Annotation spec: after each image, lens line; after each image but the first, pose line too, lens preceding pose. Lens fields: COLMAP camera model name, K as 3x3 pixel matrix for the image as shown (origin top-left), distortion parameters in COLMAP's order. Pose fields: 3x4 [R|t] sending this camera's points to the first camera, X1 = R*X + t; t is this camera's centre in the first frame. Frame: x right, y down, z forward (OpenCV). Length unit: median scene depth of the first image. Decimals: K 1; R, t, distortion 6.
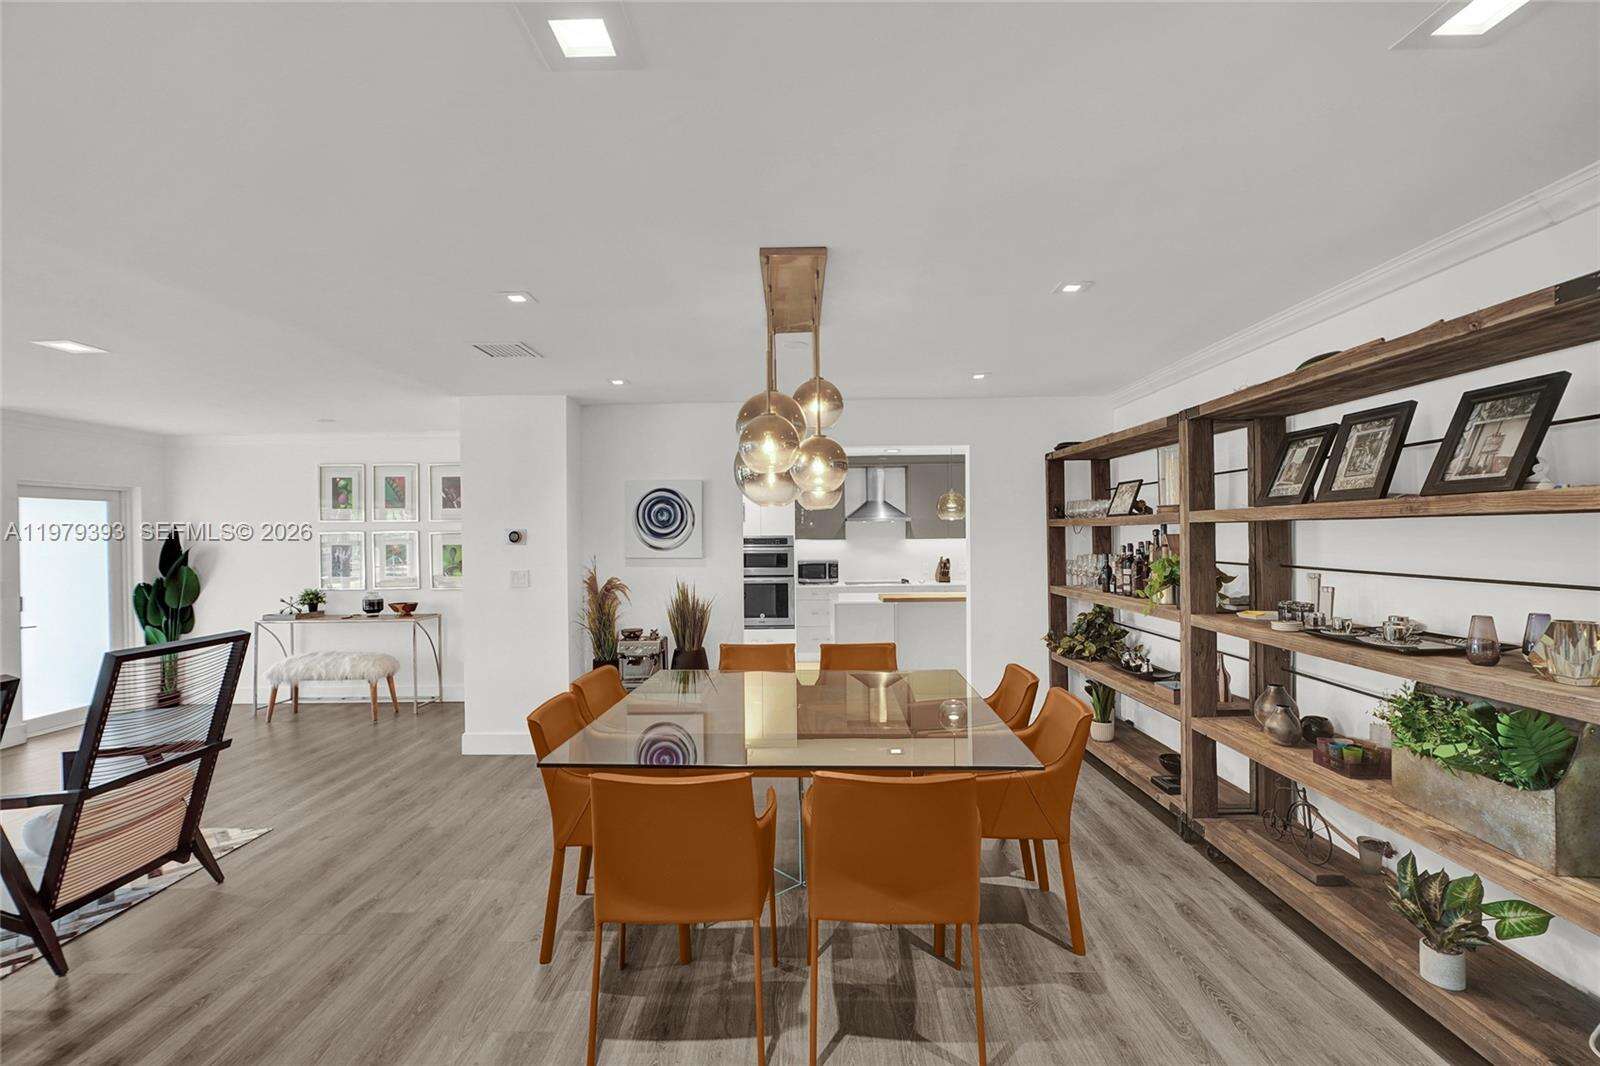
lens RADIAL K [[707.5, 0, 803.4], [0, 707.5, 536.5], [0, 0, 1]] dist [-0.012406, 0.006247]
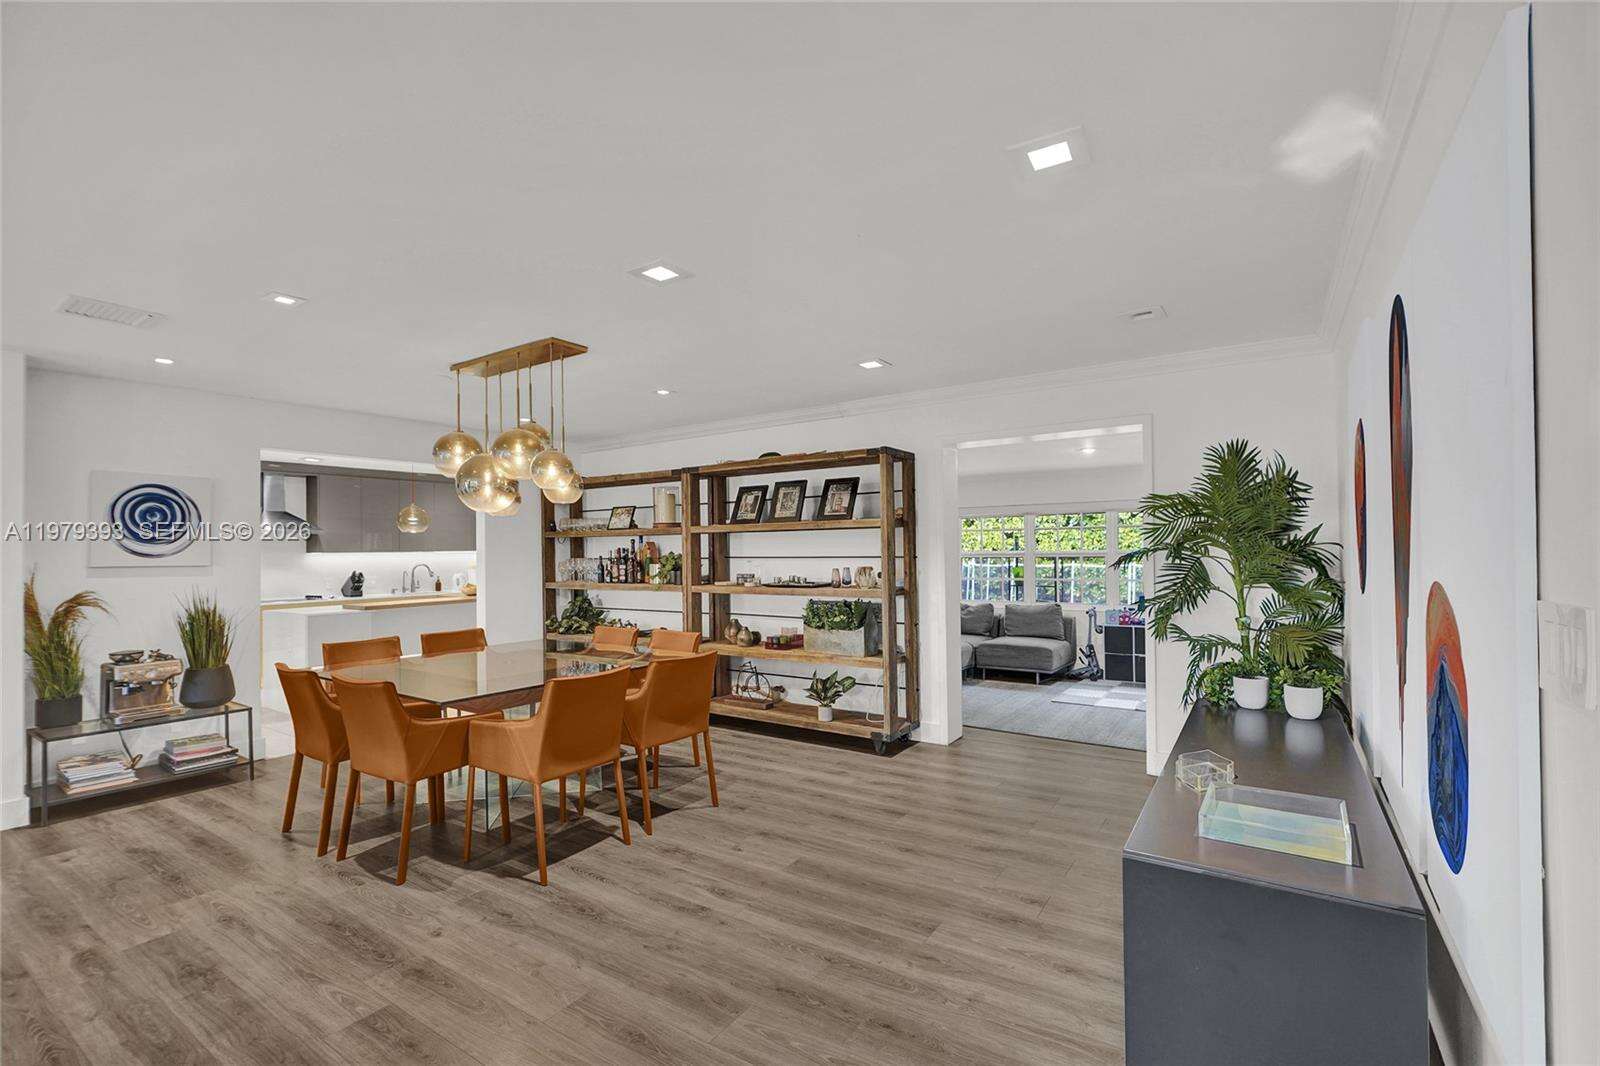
lens RADIAL K [[707.5, 0, 802.1], [0, 707.5, 533.3], [0, 0, 1]] dist [-0.012406, 0.006247]
pose [[0.546243, 0.022924, 0.837313, -0.533904], [0.010497, 0.999360, -0.034208, 0.030667], [-0.837561, 0.027475, 0.545652, -0.127159]]
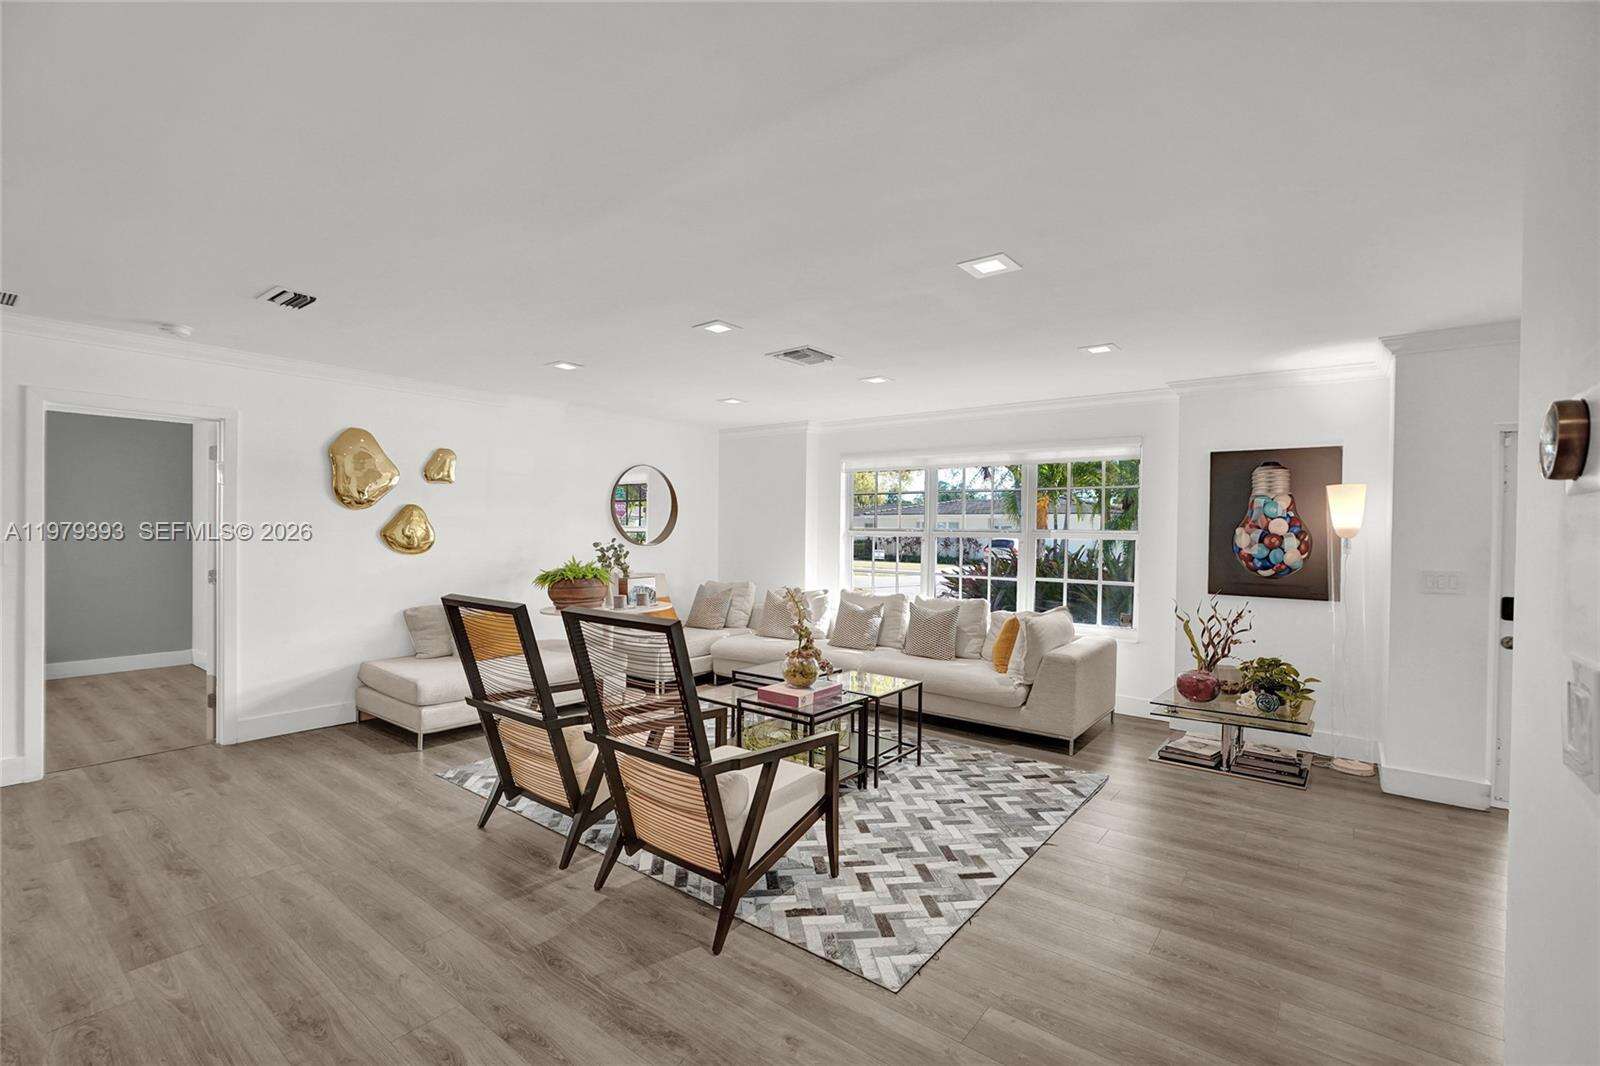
lens RADIAL K [[707.5, 0, 799.9], [0, 707.5, 538.8], [0, 0, 1]] dist [-0.012406, 0.006247]
pose [[-0.608202, 0.016375, -0.793613, -0.192157], [-0.005333, 0.999680, 0.024714, 0.019081], [0.793764, 0.019264, -0.607920, 0.999708]]
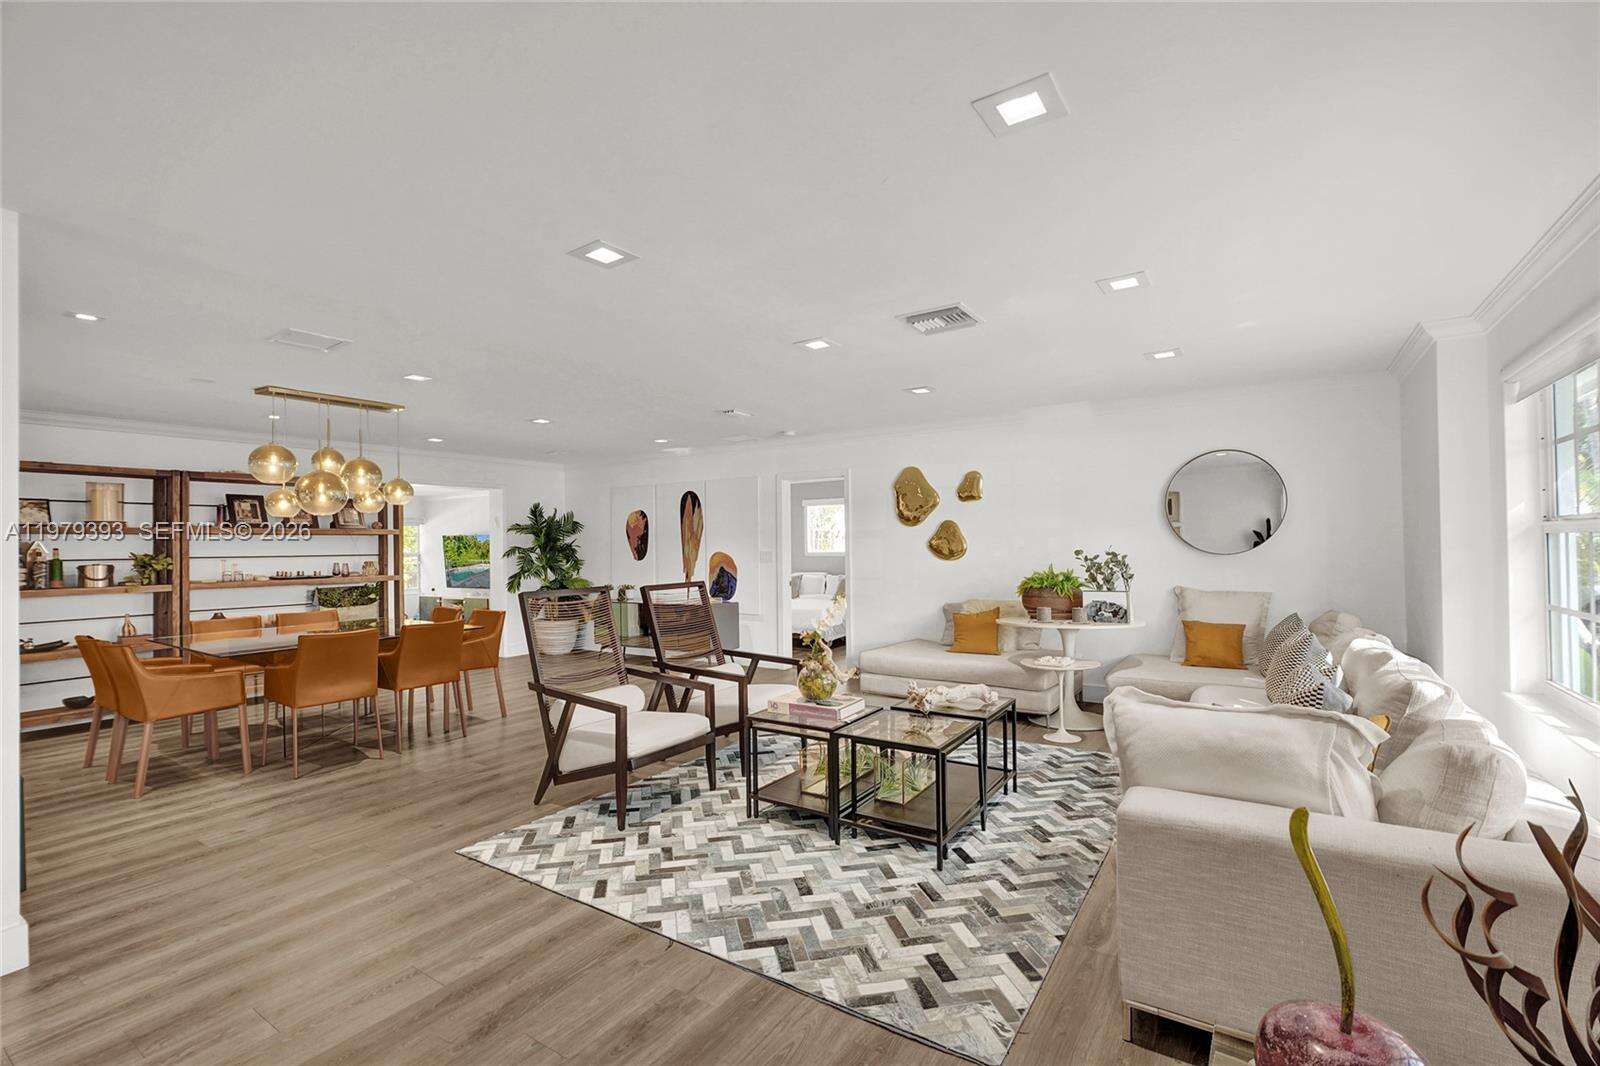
lens RADIAL K [[707.5, 0, 802.7], [0, 707.5, 535.8], [0, 0, 1]] dist [-0.012406, 0.006247]
pose [[-0.837436, 0.034309, 0.545457, -1.237615], [0.027727, 0.999410, -0.020294, 0.046301], [-0.545831, -0.001871, -0.837893, 1.158478]]
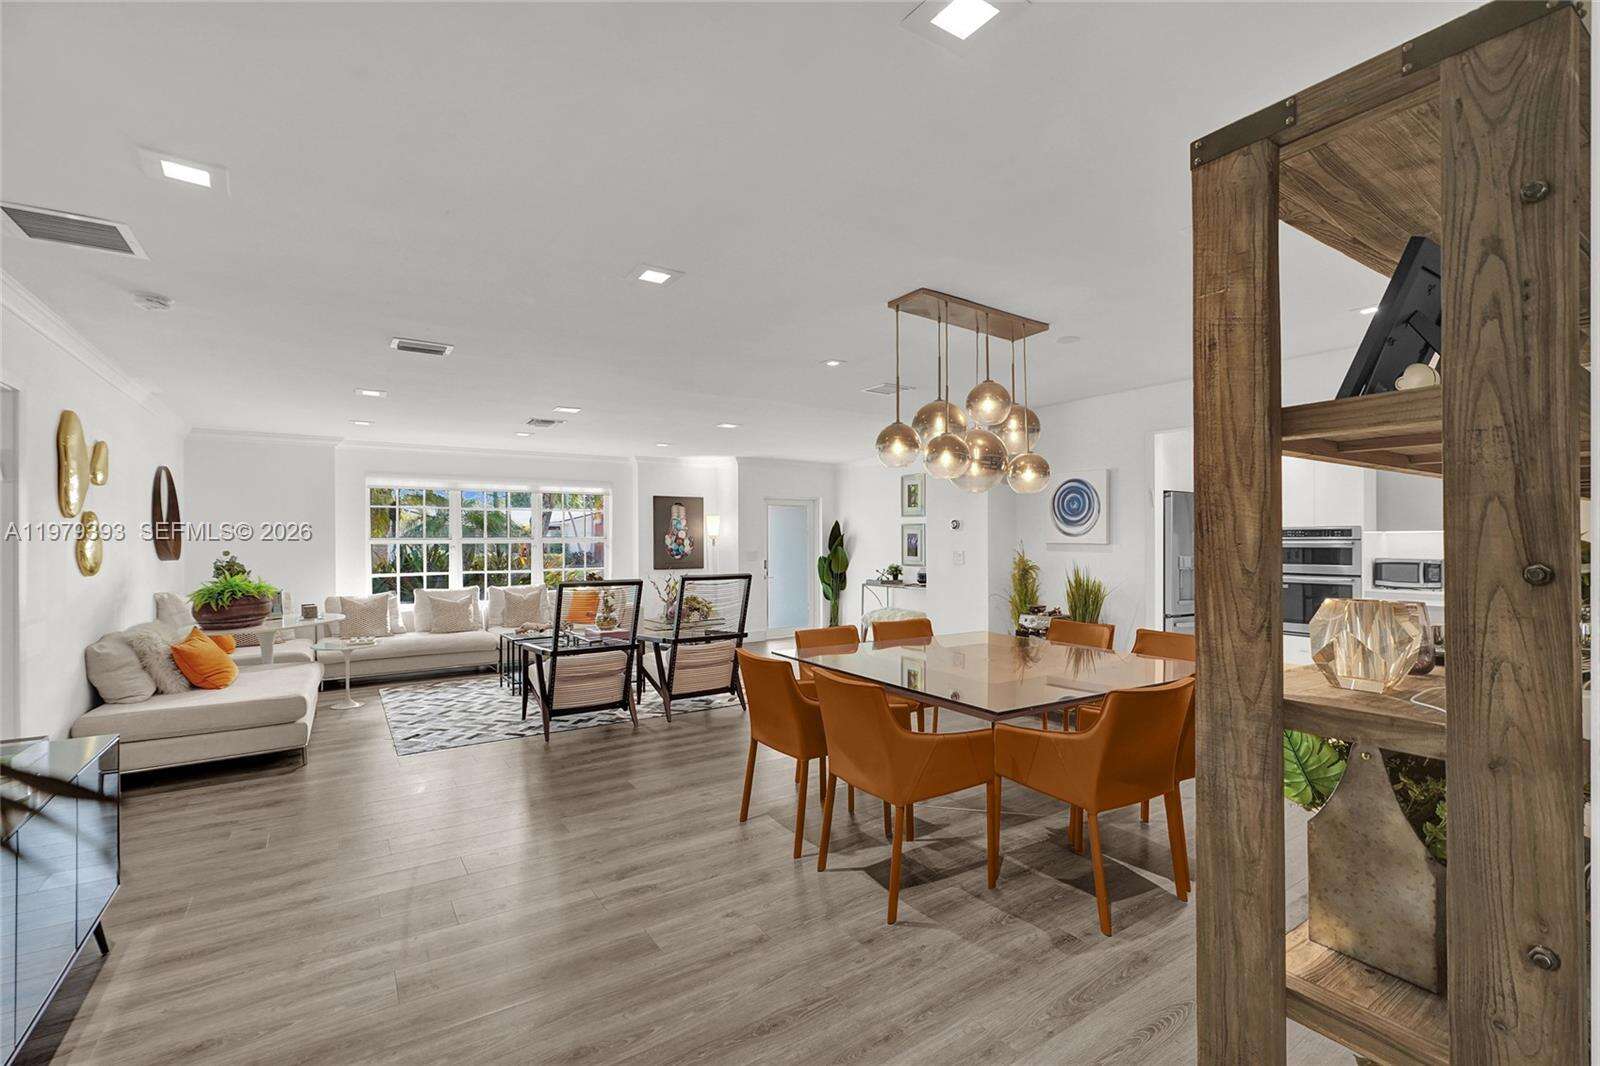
lens RADIAL K [[707.5, 0, 800.7], [0, 707.5, 538.4], [0, 0, 1]] dist [-0.012406, 0.006247]
pose [[0.564116, 0.008399, -0.825653, 0.510221], [-0.005323, 0.999964, 0.006535, 0.019690], [0.825678, 0.000708, 0.564141, 0.050038]]
